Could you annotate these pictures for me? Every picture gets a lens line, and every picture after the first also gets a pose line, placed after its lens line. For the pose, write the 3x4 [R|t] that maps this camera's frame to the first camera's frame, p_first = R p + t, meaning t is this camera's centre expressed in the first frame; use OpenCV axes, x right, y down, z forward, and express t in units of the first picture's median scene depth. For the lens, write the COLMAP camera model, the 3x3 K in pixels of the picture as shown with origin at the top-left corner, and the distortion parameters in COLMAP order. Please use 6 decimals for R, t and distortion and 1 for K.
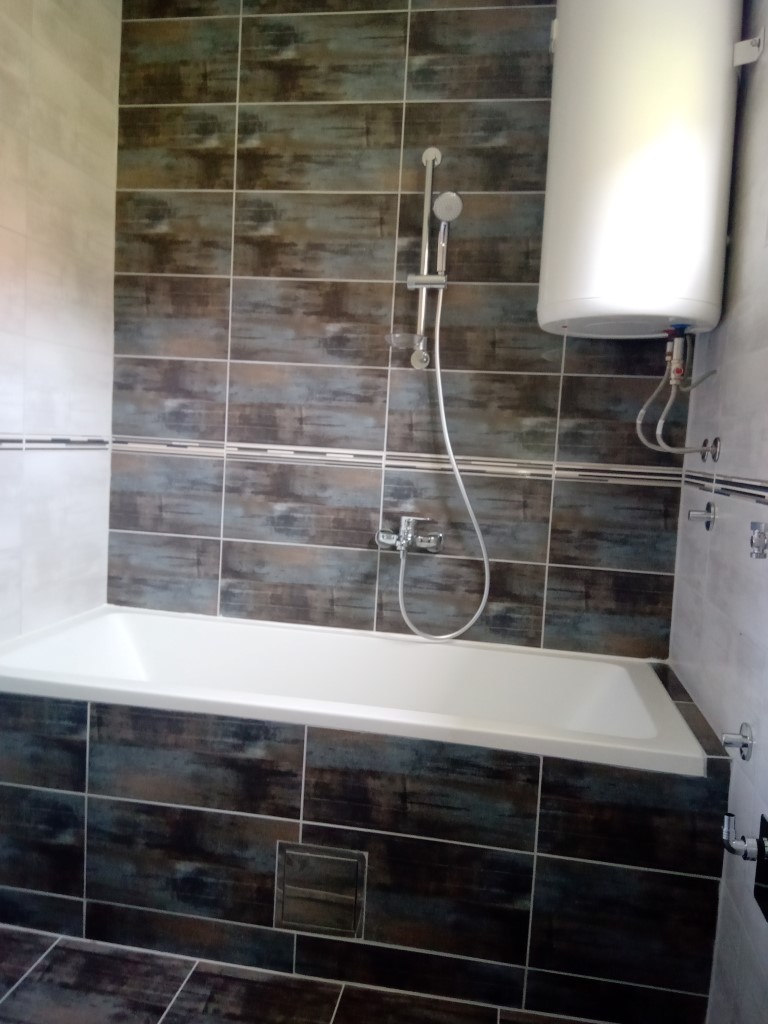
lens RADIAL K [[780.8, 0, 384.0], [0, 780.8, 512.0], [0, 0, 1]] dist [0.093833, -0.160475]
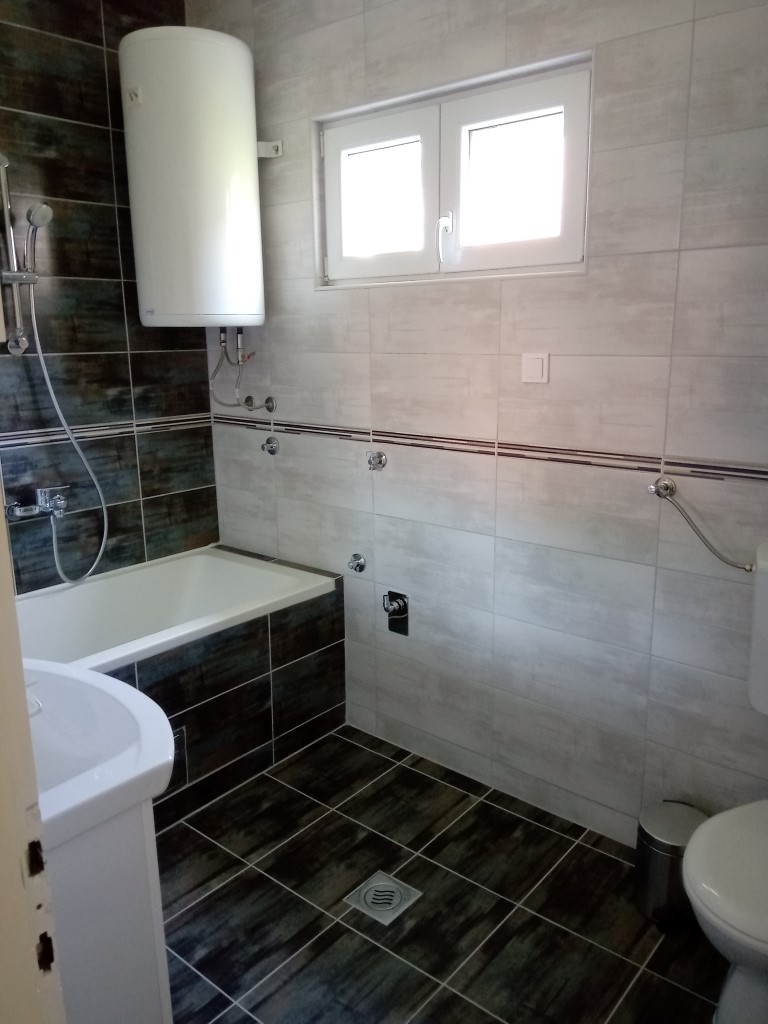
lens RADIAL K [[780.8, 0, 384.0], [0, 780.8, 512.0], [0, 0, 1]] dist [0.093833, -0.160475]
pose [[0.494821, -0.254970, 0.830748, -0.694669], [0.111750, 0.966720, 0.230140, -0.171037], [-0.861780, -0.021041, 0.506846, -0.014141]]
